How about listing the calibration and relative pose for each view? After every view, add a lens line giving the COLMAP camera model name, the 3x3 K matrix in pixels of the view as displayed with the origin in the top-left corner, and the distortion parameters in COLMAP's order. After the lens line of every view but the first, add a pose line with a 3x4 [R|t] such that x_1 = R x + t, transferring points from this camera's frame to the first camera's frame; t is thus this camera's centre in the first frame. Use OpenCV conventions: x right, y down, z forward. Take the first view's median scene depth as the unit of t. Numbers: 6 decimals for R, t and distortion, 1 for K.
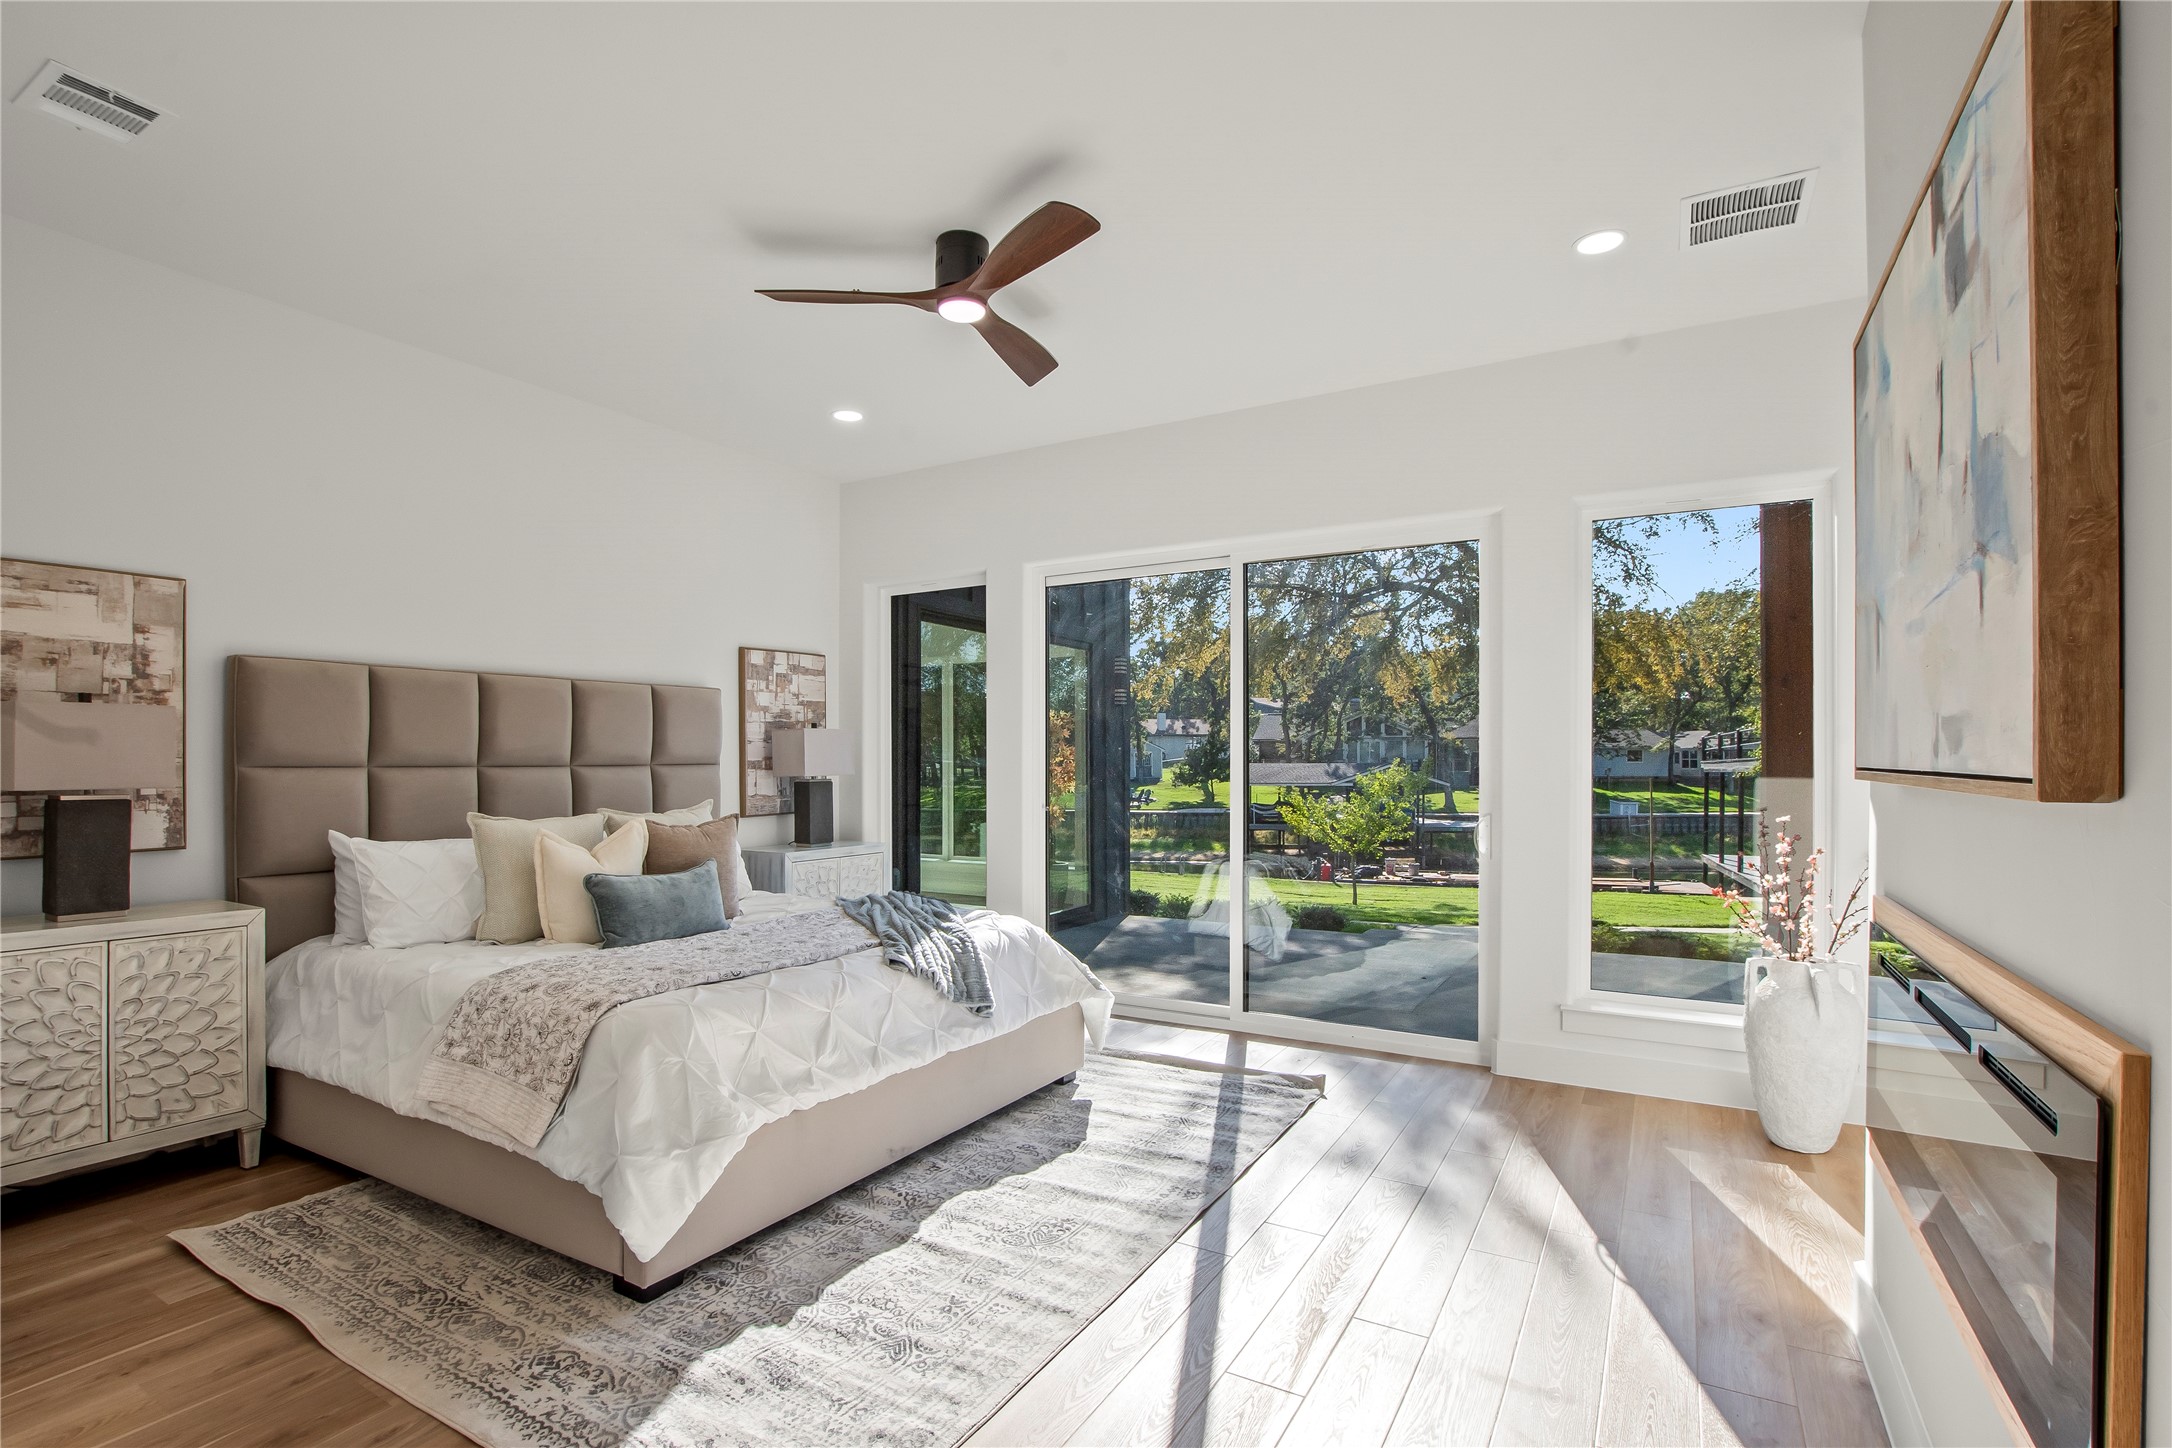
lens RADIAL K [[1025.4, 0, 1084.2], [0, 1025.4, 762.7], [0, 0, 1]] dist [-0.022050, -0.000039]
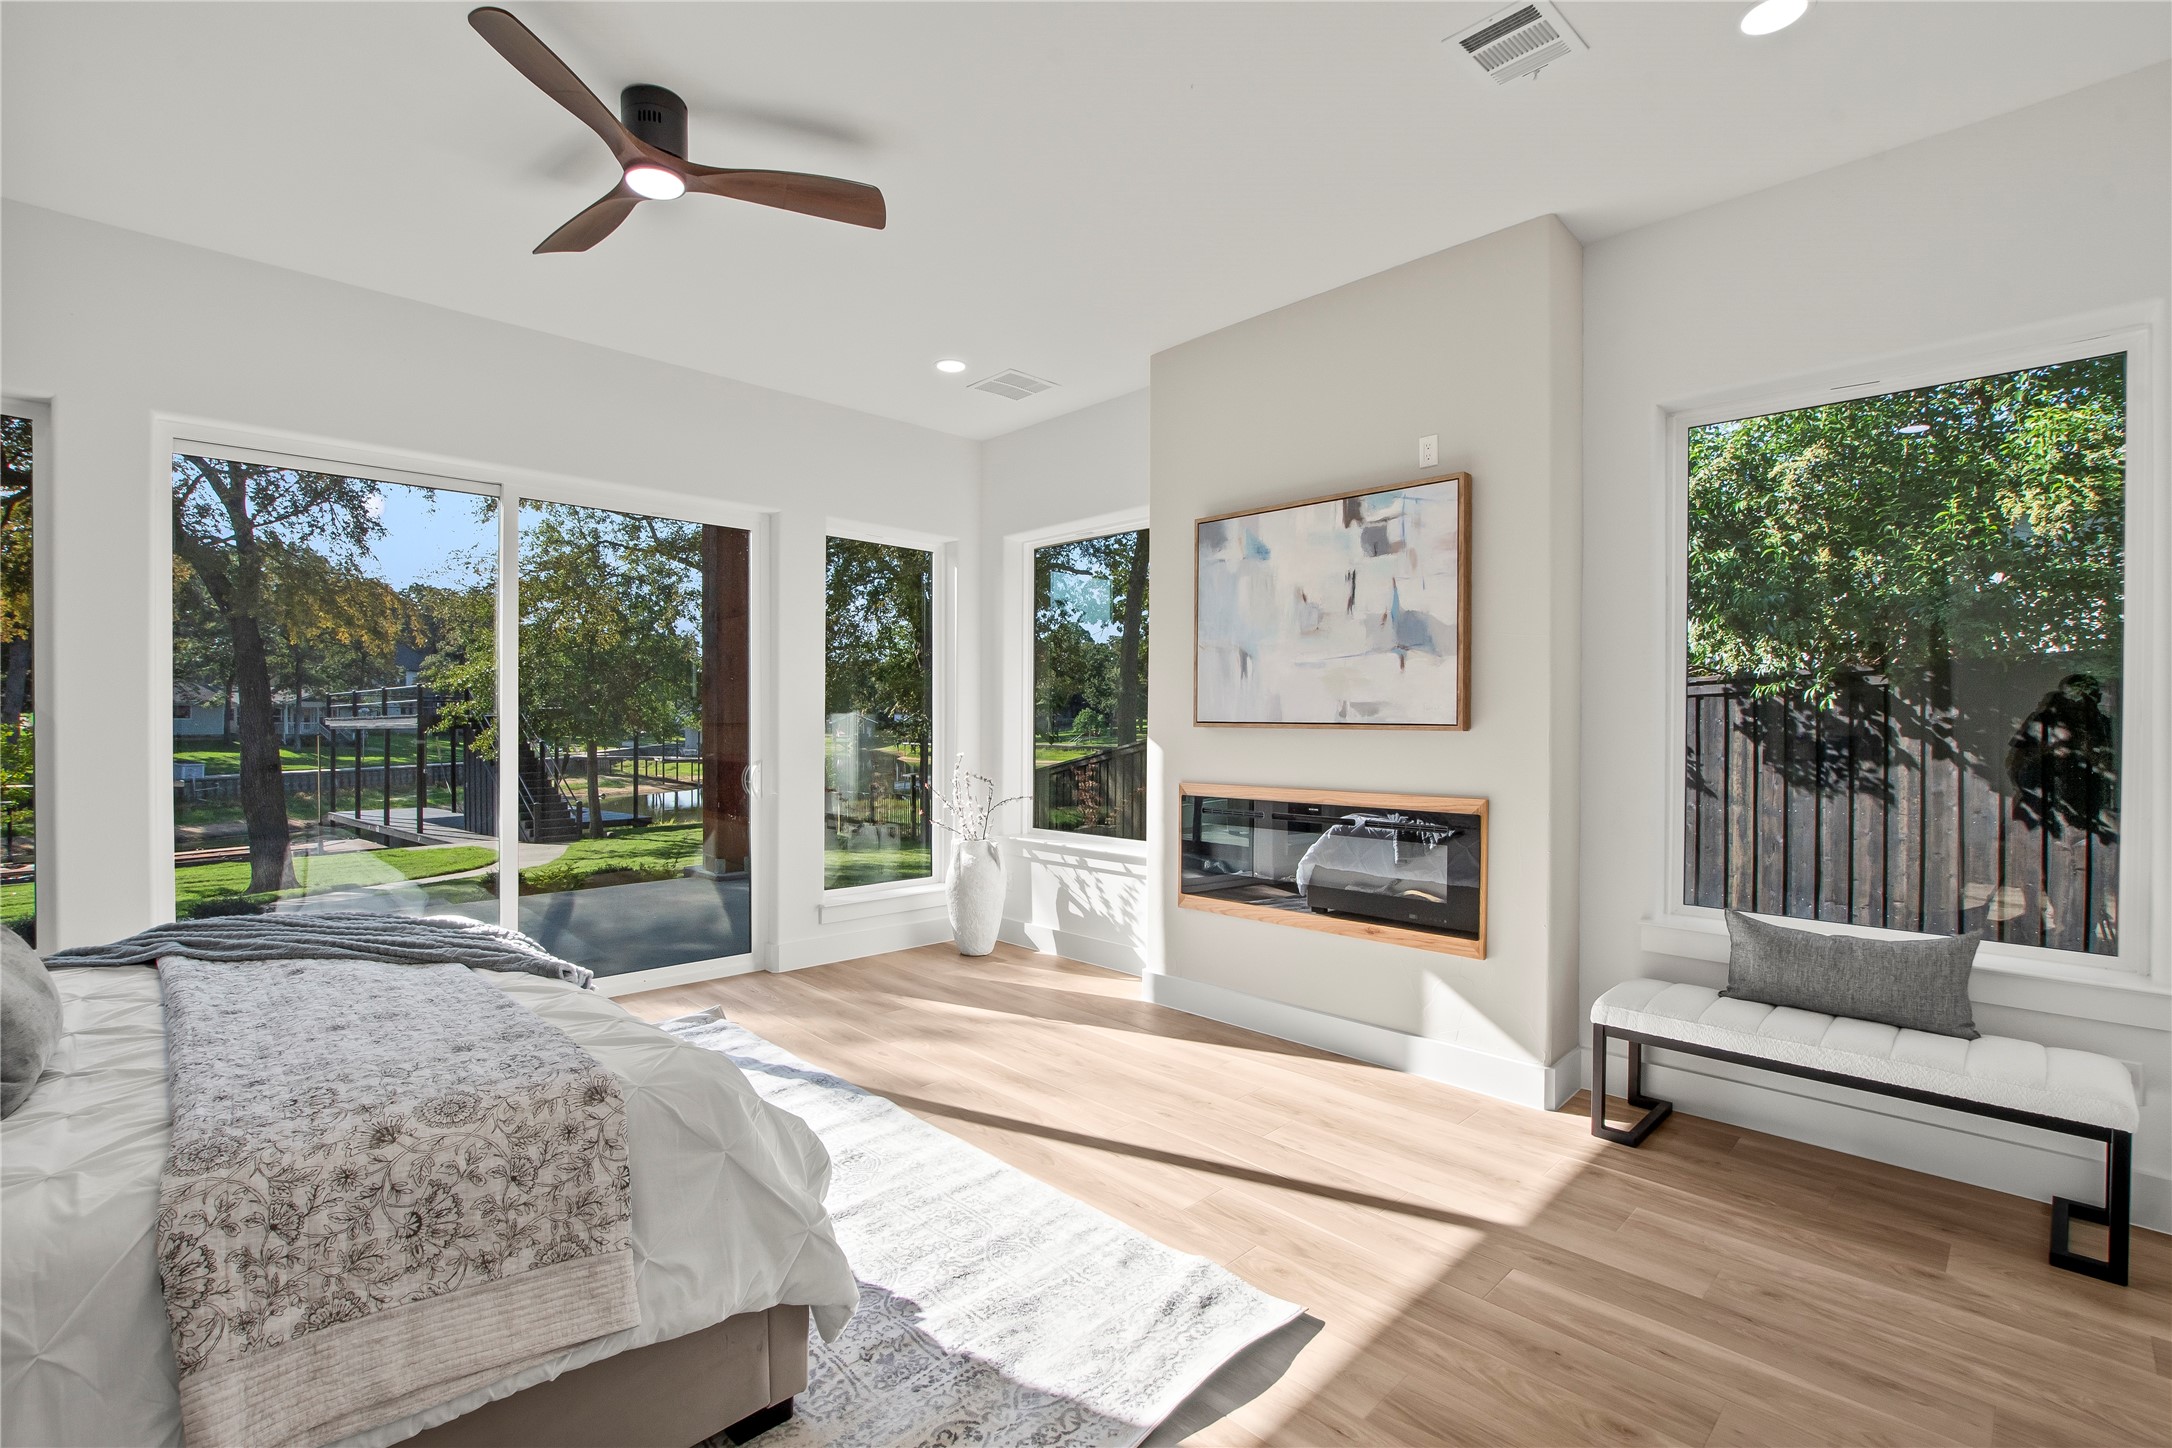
lens RADIAL K [[948.1, 0, 1094.1], [0, 948.1, 736.4], [0, 0, 1]] dist [0.000972, -0.005080]
pose [[0.264982, -0.013037, 0.964165, -0.693841], [-0.003762, 0.999887, 0.014554, 0.003429], [-0.964246, -0.007483, 0.264903, 0.387897]]
